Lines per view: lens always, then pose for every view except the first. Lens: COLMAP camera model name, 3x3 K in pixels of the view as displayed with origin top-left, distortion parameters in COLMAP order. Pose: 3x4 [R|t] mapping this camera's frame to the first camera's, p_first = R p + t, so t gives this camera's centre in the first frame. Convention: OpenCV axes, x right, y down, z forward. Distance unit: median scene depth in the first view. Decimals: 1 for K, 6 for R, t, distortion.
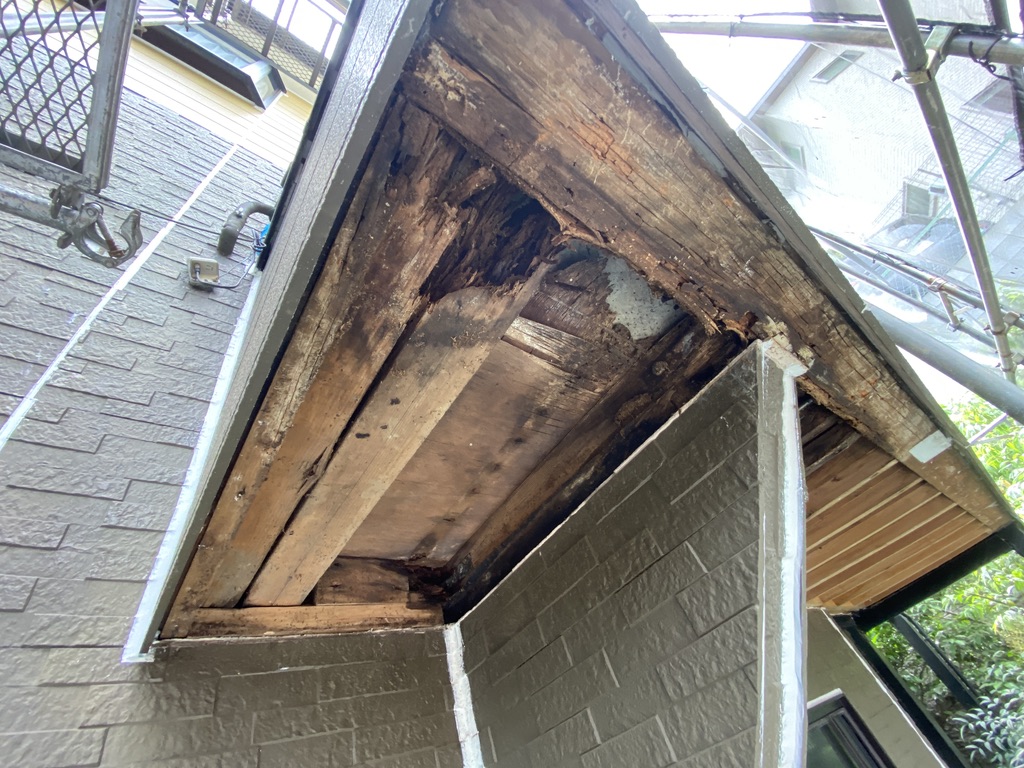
lens RADIAL K [[423.6, 0, 512.0], [0, 423.6, 384.0], [0, 0, 1]] dist [0.018420, -0.022390]
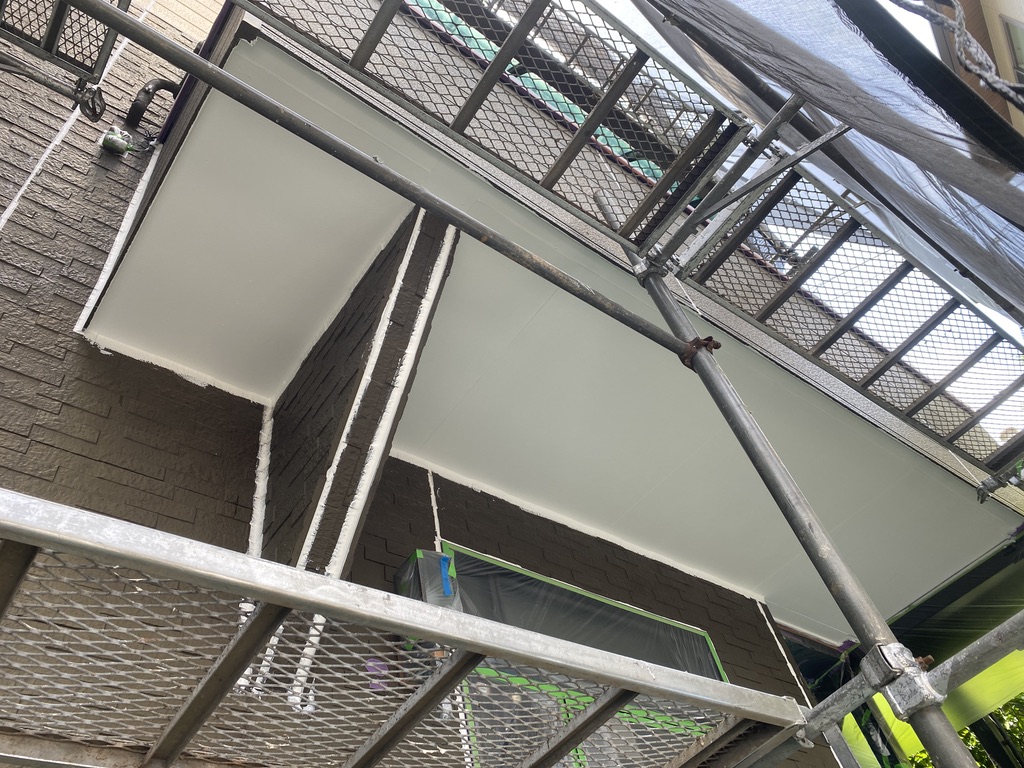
lens RADIAL K [[775.4, 0, 503.8], [0, 775.4, 370.1], [0, 0, 1]] dist [0.002527, -0.000671]
pose [[0.993175, 0.090482, -0.073598, 0.769243], [-0.093860, 0.994621, -0.043818, 0.508576], [0.069238, 0.050427, 0.996325, -1.430324]]
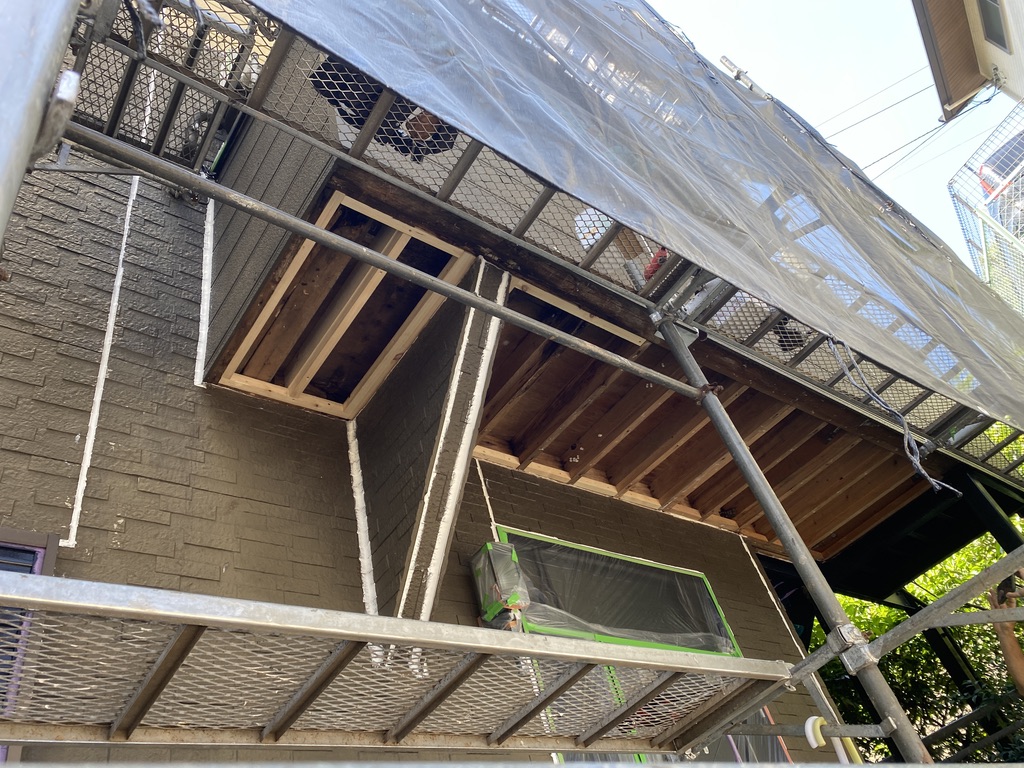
lens RADIAL K [[769.0, 0, 523.4], [0, 769.0, 378.4], [0, 0, 1]] dist [0.006896, -0.002546]
pose [[0.998643, 0.050919, -0.010965, 0.548029], [-0.050018, 0.996233, 0.070834, 0.157291], [0.014530, -0.070189, 0.997428, -1.944840]]
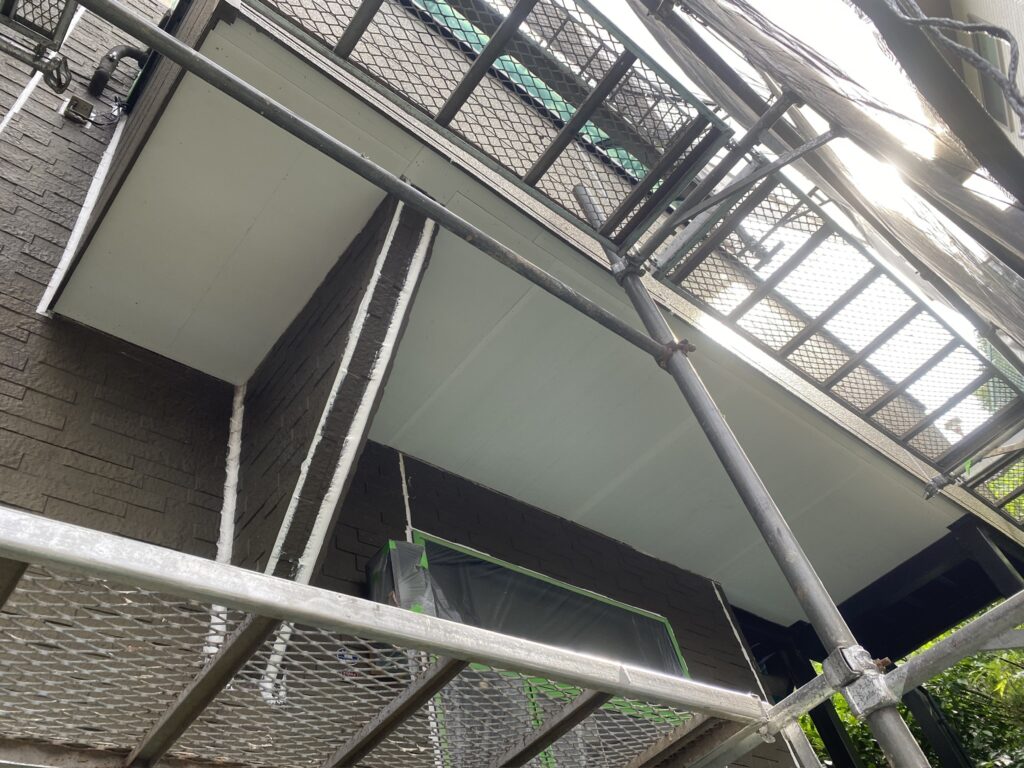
lens RADIAL K [[775.0, 0, 512.0], [0, 775.0, 384.0], [0, 0, 1]] dist [0.000922, -0.000779]
pose [[0.992878, 0.118535, -0.011977, 0.731040], [-0.118609, 0.992925, -0.005619, 0.470370], [0.011226, 0.007000, 0.999912, -1.440343]]
